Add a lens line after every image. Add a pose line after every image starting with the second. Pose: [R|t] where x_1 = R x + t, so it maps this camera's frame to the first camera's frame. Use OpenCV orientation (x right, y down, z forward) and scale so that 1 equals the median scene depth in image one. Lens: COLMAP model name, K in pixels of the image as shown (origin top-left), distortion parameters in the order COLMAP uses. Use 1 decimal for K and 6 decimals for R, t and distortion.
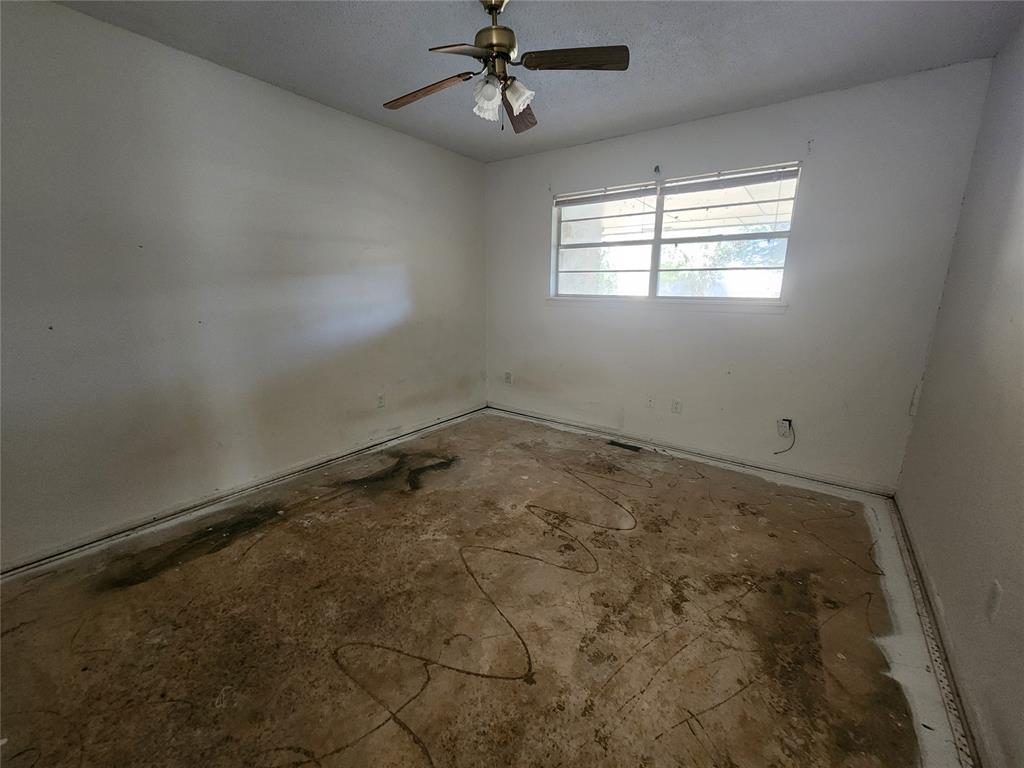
lens RADIAL K [[418.8, 0, 510.4], [0, 418.8, 383.5], [0, 0, 1]] dist [0.001424, -0.001572]
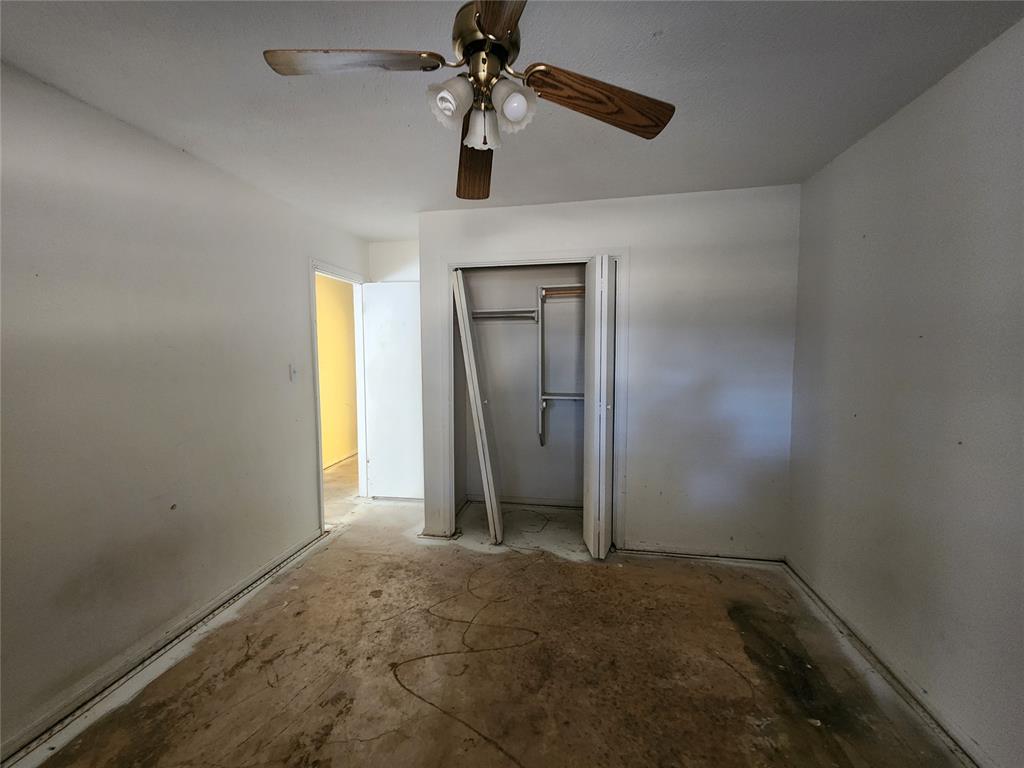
lens RADIAL K [[418.8, 0, 509.8], [0, 418.8, 382.3], [0, 0, 1]] dist [0.001424, -0.001572]
pose [[-0.896386, 0.035375, -0.441861, 0.232339], [-0.096852, 0.957097, 0.273104, -0.494101], [0.432564, 0.287602, -0.854502, 1.733918]]
